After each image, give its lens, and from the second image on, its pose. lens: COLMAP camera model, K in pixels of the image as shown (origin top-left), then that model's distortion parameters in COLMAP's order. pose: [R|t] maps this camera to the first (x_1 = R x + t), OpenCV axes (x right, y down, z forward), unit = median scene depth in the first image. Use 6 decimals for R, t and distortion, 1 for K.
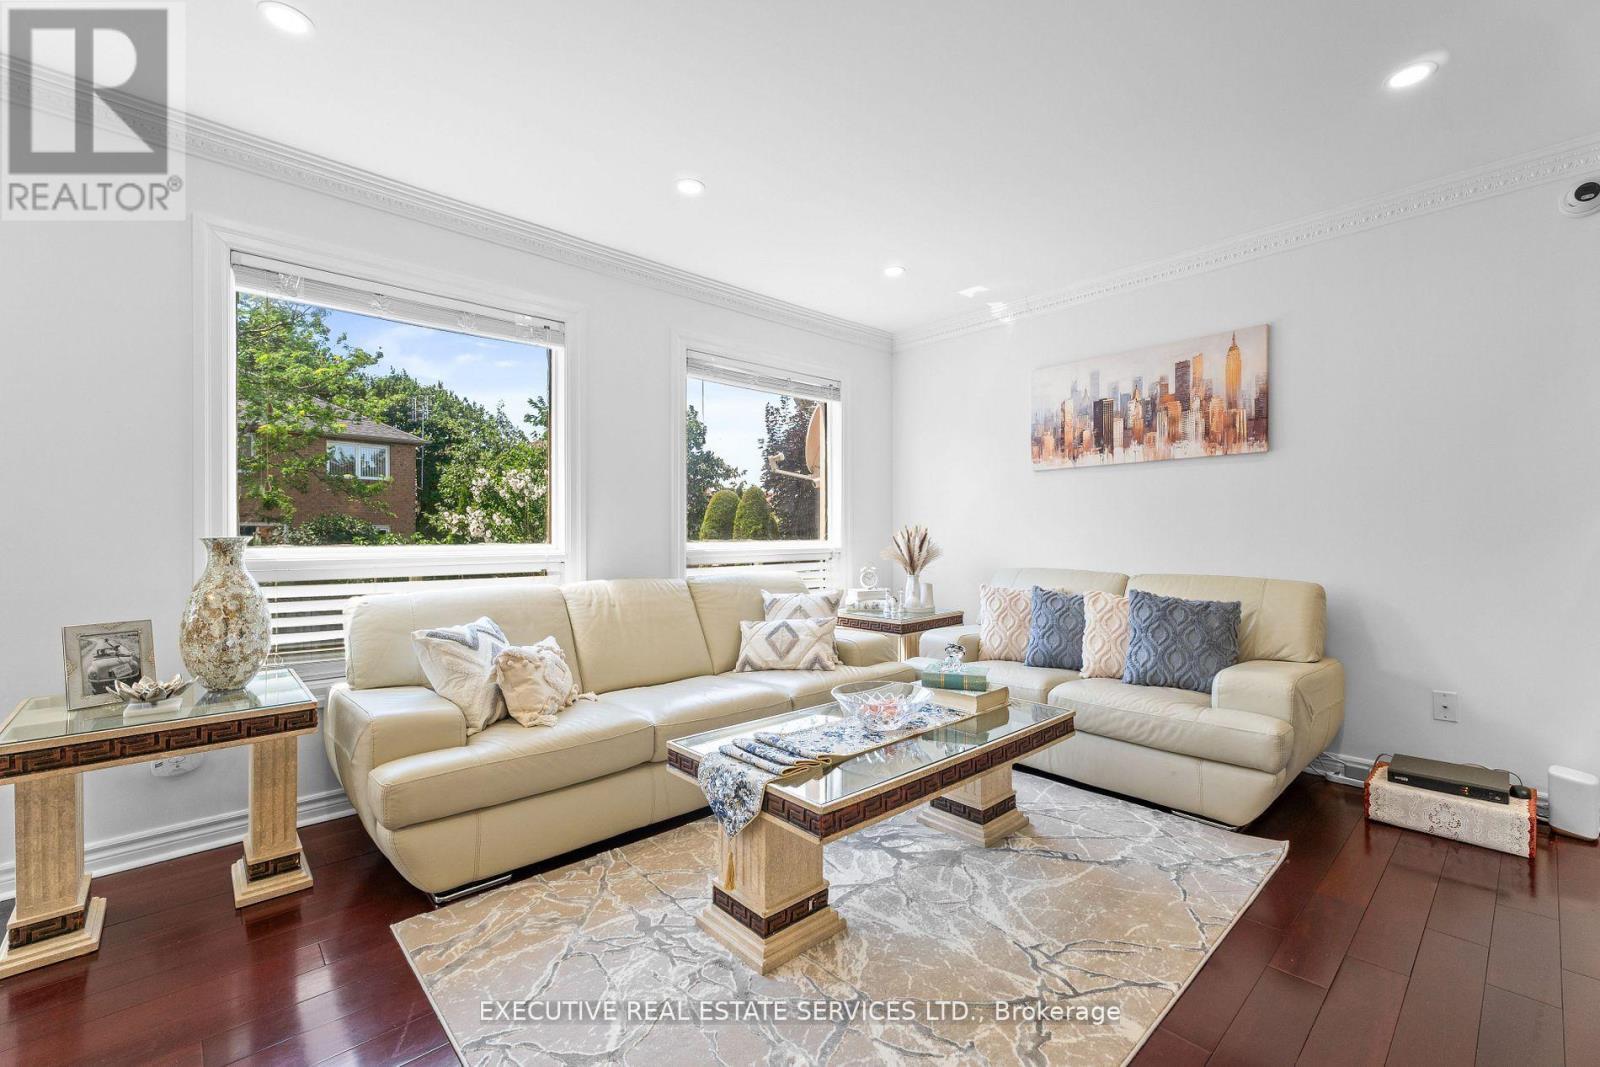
lens RADIAL K [[672.5, 0, 822.5], [0, 672.5, 530.1], [0, 0, 1]] dist [0.007788, 0.000169]
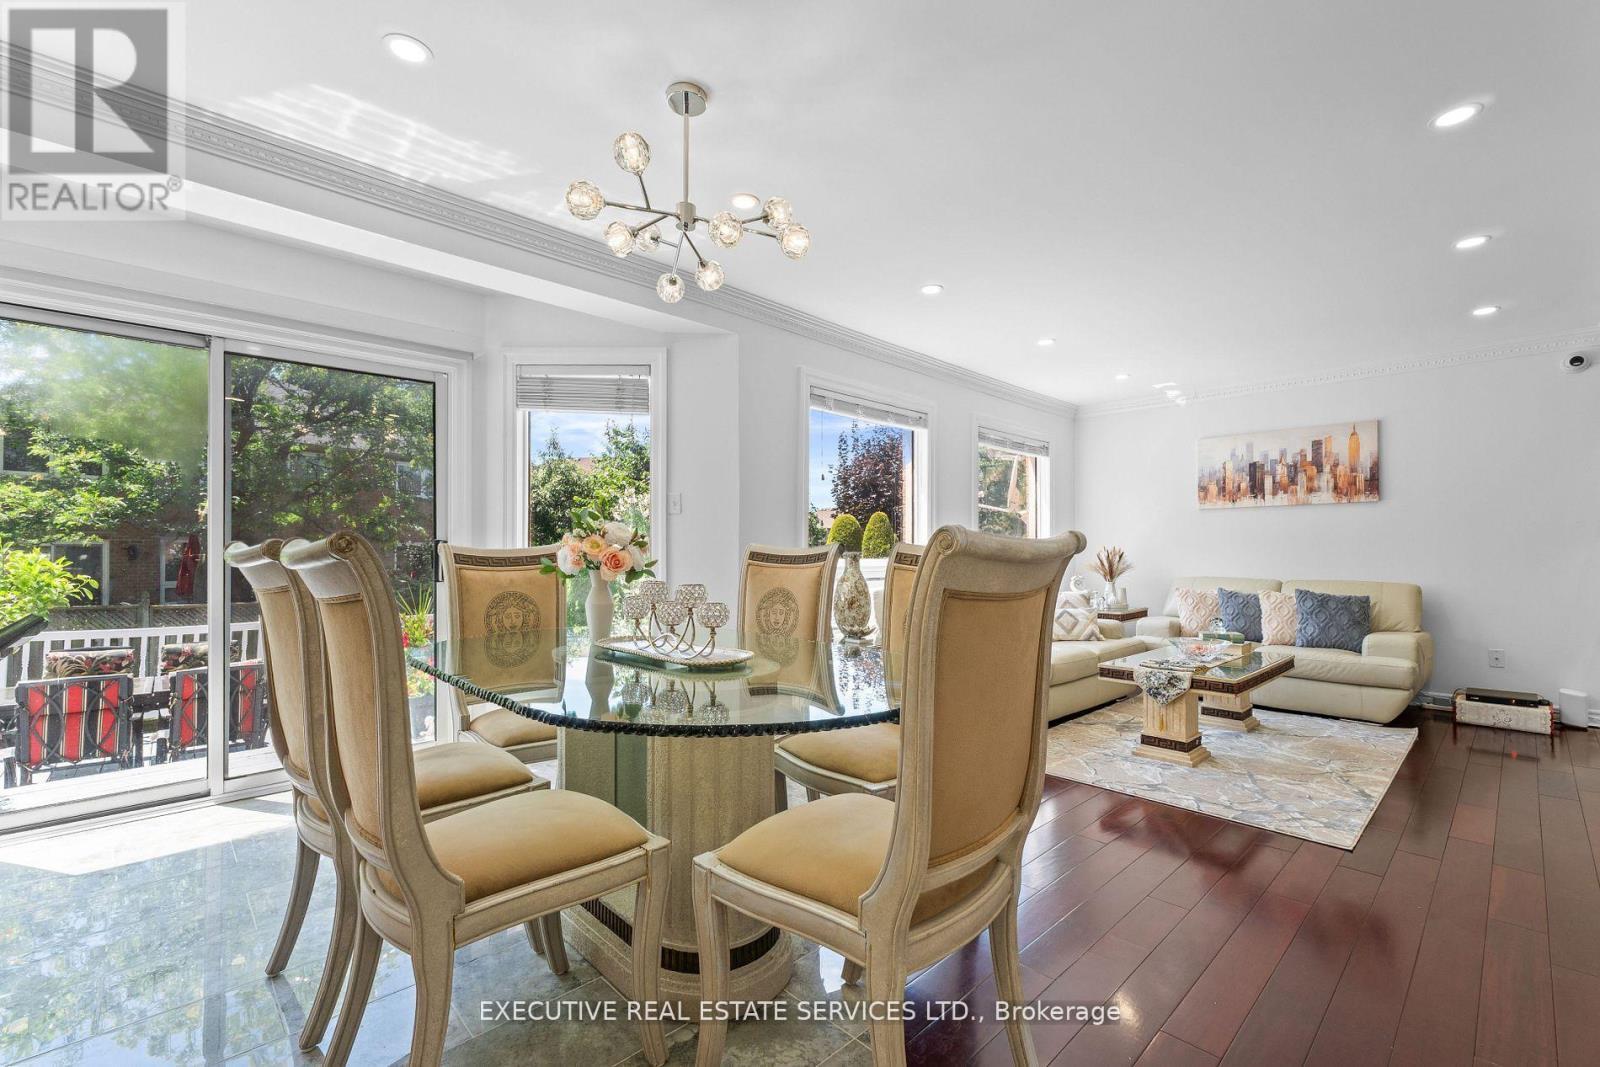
lens RADIAL K [[690.4, 0, 817.7], [0, 690.4, 537.6], [0, 0, 1]] dist [0.003717, 0.000382]
pose [[0.999762, 0.005681, 0.021077, -0.663041], [-0.005351, 0.999863, -0.015692, -0.000068], [-0.021164, 0.015575, 0.999655, -0.565728]]
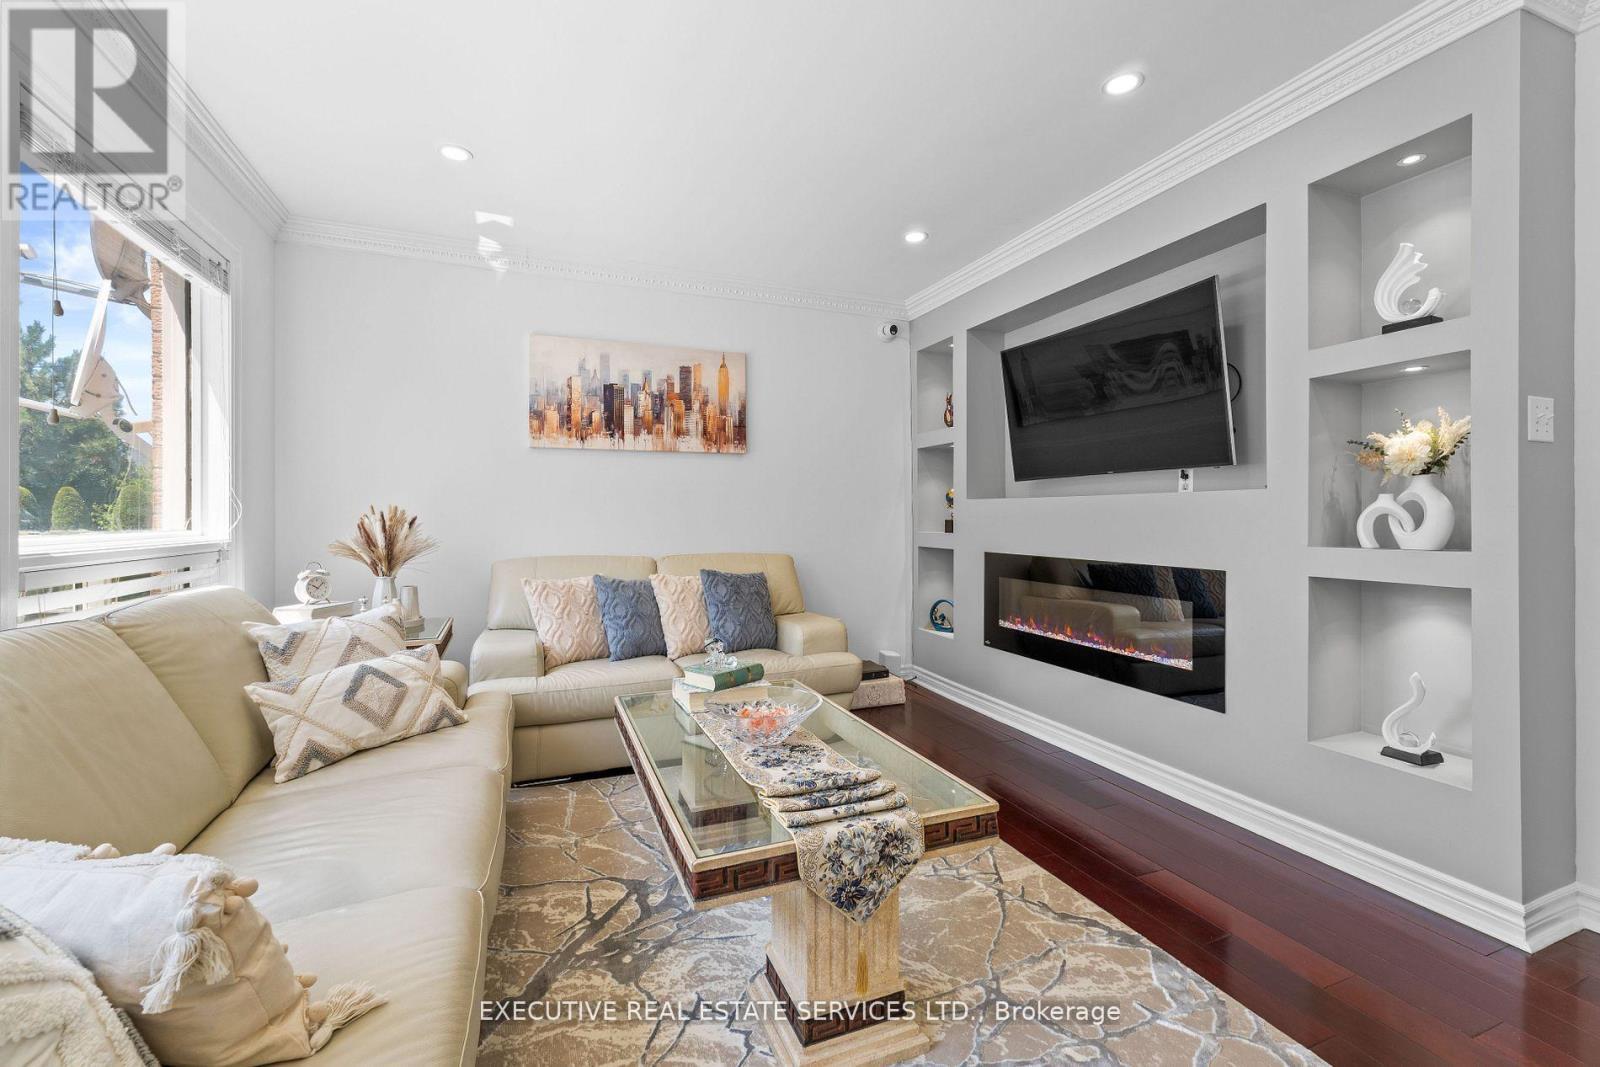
lens RADIAL K [[672.9, 0, 795.4], [0, 672.9, 514.4], [0, 0, 1]] dist [0.000912, 0.000120]
pose [[0.365383, 0.007582, 0.930826, -0.477924], [-0.003677, 0.999971, -0.006702, 0.005910], [-0.930850, -0.000973, 0.365401, 0.442529]]
